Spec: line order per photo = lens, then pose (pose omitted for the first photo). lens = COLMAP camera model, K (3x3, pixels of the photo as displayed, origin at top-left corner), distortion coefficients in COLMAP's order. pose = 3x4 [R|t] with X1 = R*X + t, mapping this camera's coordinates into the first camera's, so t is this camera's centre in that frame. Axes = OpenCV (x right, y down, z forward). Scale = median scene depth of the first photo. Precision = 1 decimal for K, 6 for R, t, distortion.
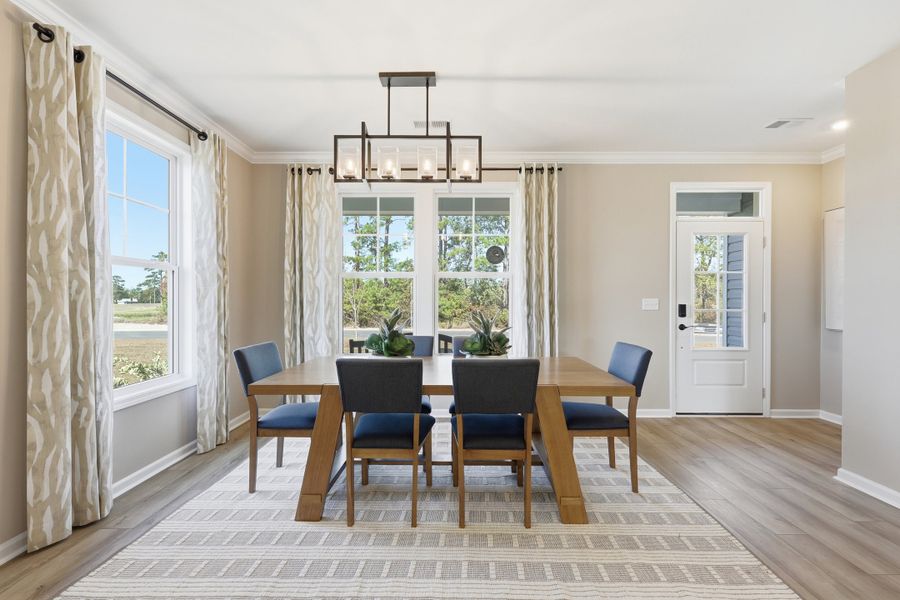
lens RADIAL K [[364.7, 0, 454.1], [0, 364.7, 300.6], [0, 0, 1]] dist [-0.001709, -0.000240]
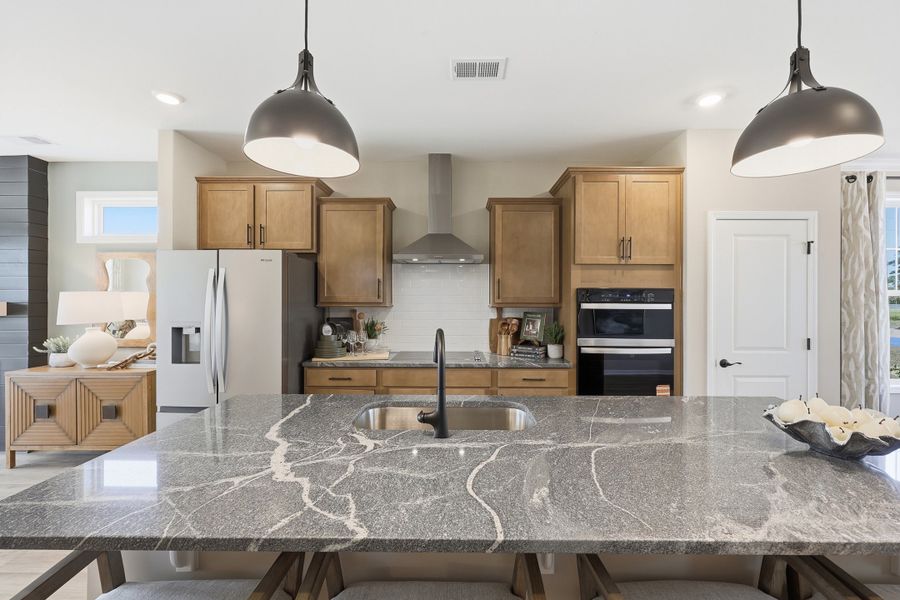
lens RADIAL K [[364.7, 0, 454.1], [0, 364.7, 300.6], [0, 0, 1]] dist [-0.001709, -0.000240]
pose [[-0.010190, 0.000672, -0.999948, 0.727032], [-0.006230, 0.999980, 0.000736, -0.090559], [0.999929, 0.006237, -0.010186, -0.968932]]
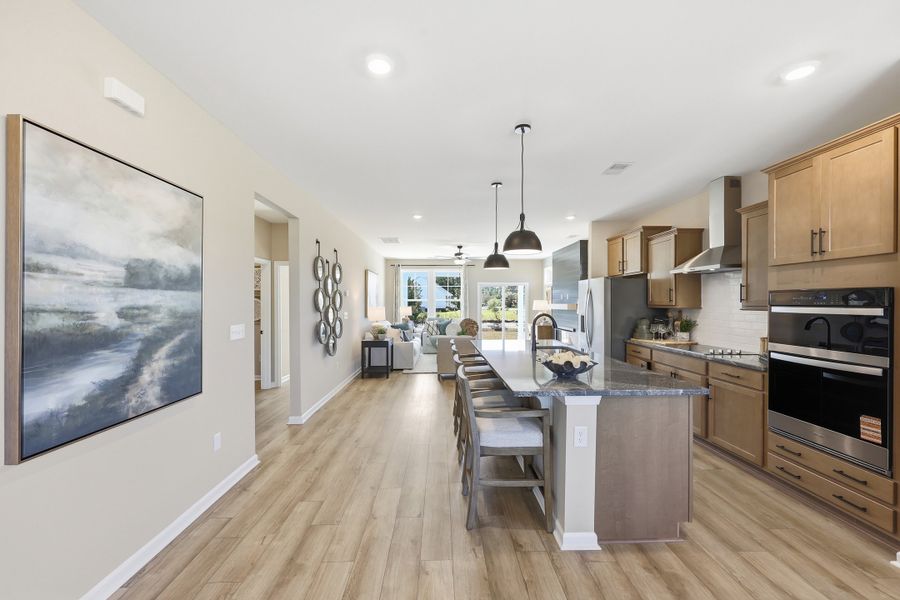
lens RADIAL K [[366.1, 0, 449.2], [0, 366.1, 304.7], [0, 0, 1]] dist [0.000404, 0.000034]
pose [[-0.999607, 0.000172, -0.028044, 0.540680], [-0.000130, 0.999942, 0.010760, -0.103893], [0.028044, 0.010759, -0.999549, 0.986302]]
